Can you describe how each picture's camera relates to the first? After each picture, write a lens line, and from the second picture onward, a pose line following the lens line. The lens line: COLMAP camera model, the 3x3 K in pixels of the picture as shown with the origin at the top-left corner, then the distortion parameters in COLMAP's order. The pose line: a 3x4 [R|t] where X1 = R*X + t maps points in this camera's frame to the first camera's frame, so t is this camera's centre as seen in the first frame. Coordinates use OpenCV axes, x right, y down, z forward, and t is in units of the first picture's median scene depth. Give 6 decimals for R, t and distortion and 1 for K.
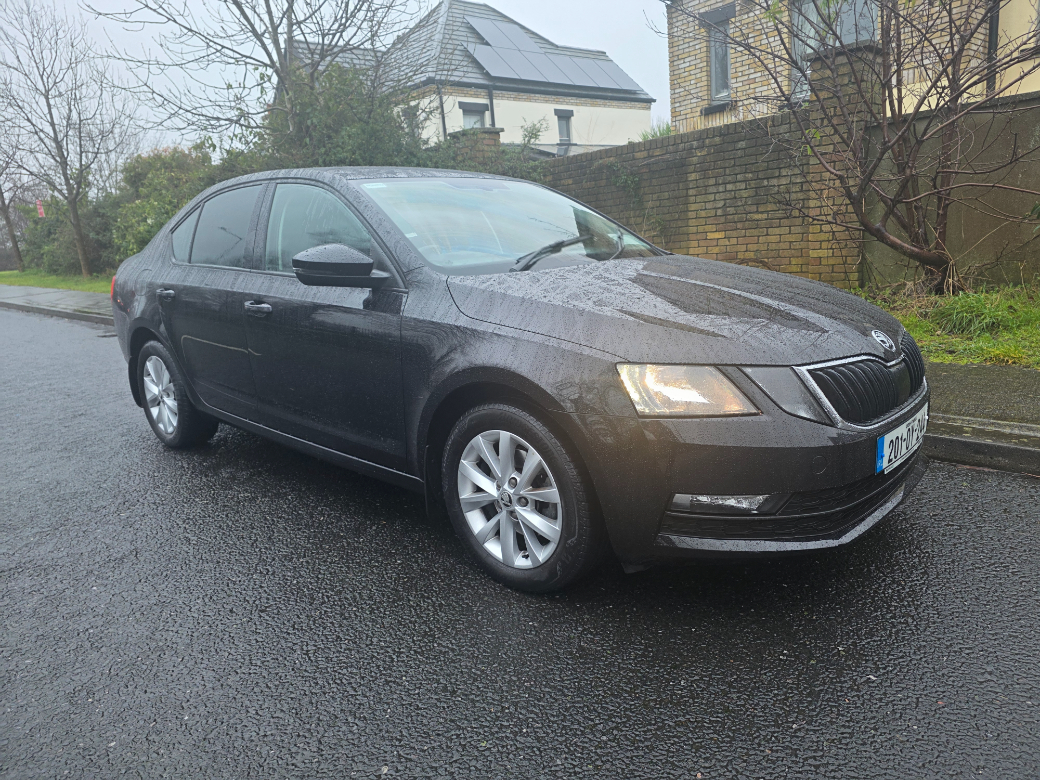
lens RADIAL K [[693.8, 0, 535.9], [0, 693.8, 393.3], [0, 0, 1]] dist [0.053930, -0.002059]
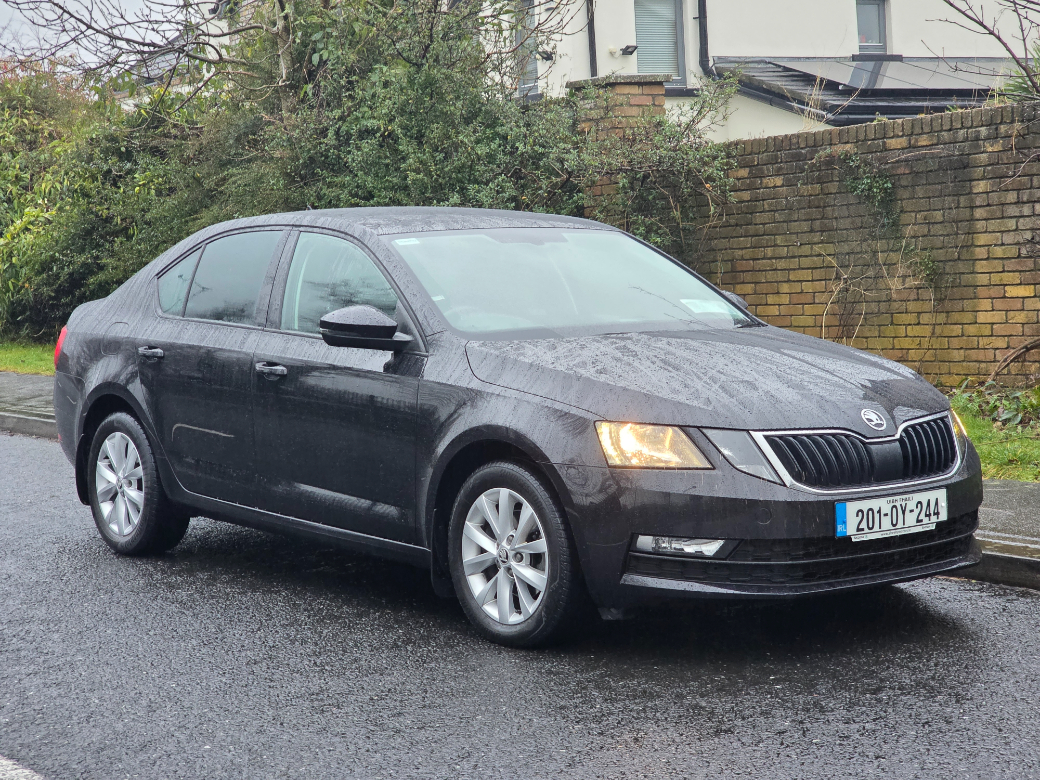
lens RADIAL K [[2099.0, 0, 520.0], [0, 2099.0, 390.0], [0, 0, 1]] dist [-0.022369, 0.163069]
pose [[0.983326, 0.041138, -0.177139, 0.462827], [-0.067151, 0.987375, -0.143463, 0.314222], [0.169001, 0.152965, 0.973674, -1.830577]]
